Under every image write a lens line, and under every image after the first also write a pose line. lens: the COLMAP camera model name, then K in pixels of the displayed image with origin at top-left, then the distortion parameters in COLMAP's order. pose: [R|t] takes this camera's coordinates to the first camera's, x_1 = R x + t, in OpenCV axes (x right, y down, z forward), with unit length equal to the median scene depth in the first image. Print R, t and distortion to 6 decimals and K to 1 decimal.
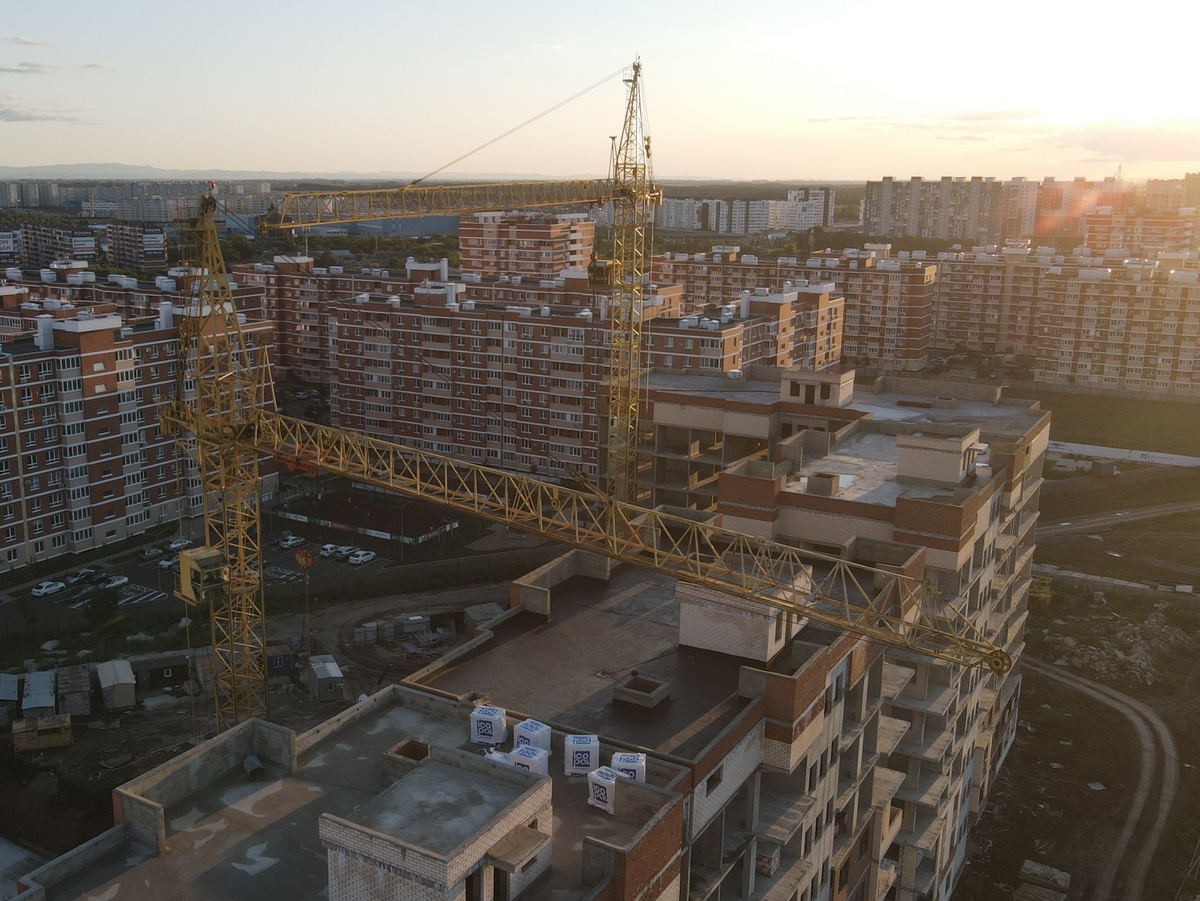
lens RADIAL K [[1202.0, 0, 474.7], [0, 1202.0, 456.5], [0, 0, 1]] dist [-0.022870, 0.075192]
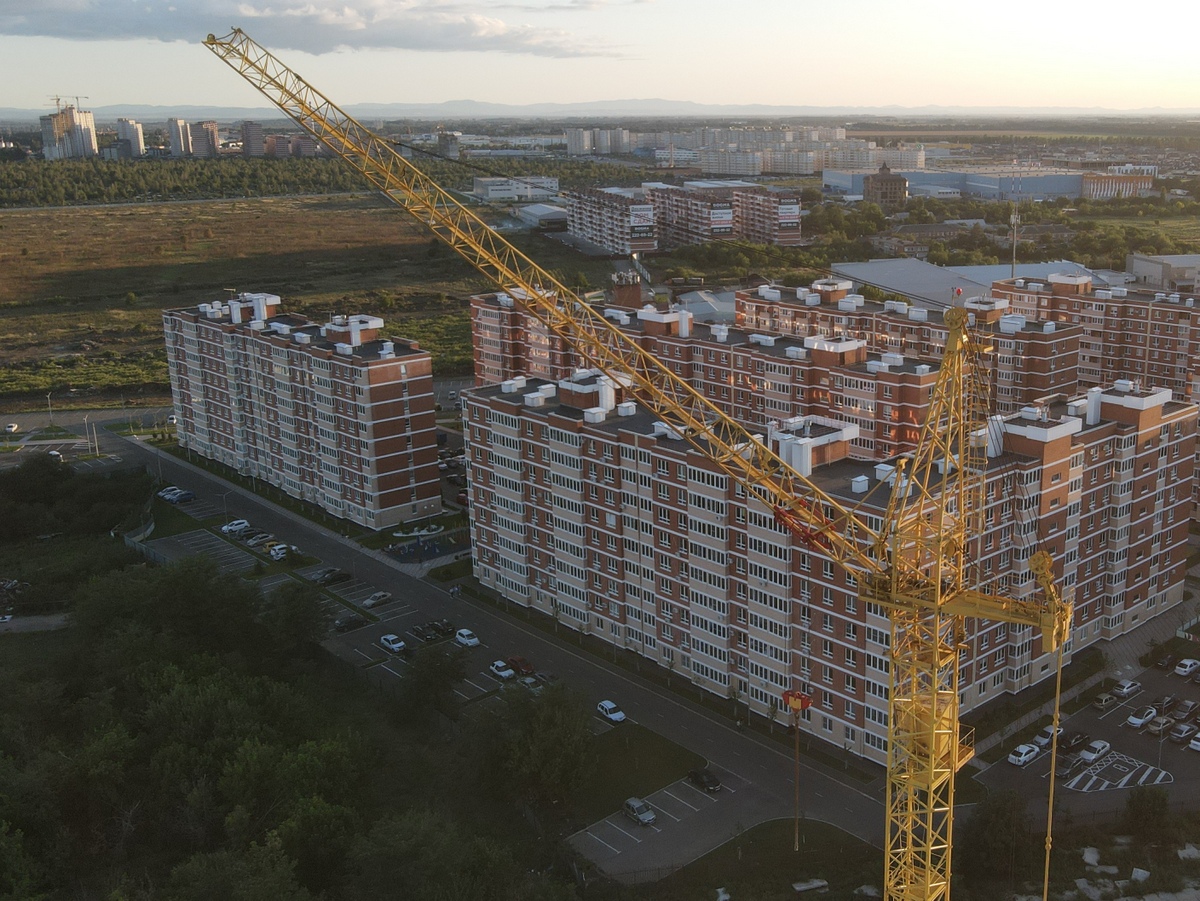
lens RADIAL K [[1267.3, 0, 766.5], [0, 1267.3, 432.6], [0, 0, 1]] dist [-0.014855, 0.033149]
pose [[0.980283, 0.042802, -0.192907, -0.267443], [-0.038958, 0.998960, 0.023679, -0.093964], [0.193720, -0.015697, 0.980931, 0.067241]]
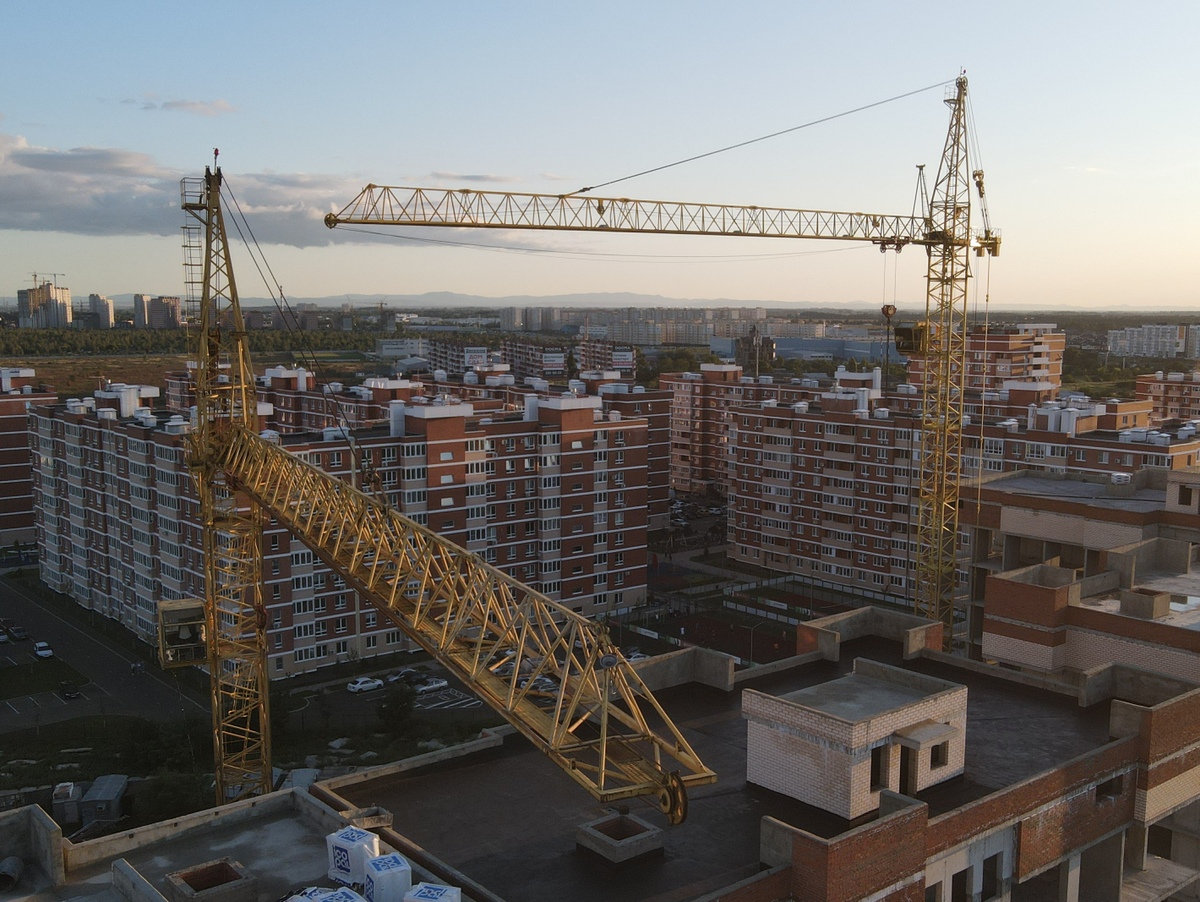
lens RADIAL K [[1254.7, 0, 632.0], [0, 1254.7, 491.5], [0, 0, 1]] dist [-0.034877, 0.113429]
pose [[0.961288, 0.043562, -0.272079, 0.076758], [-0.065848, 0.995132, -0.073321, 0.012443], [0.267560, 0.088399, 0.959477, 0.072396]]
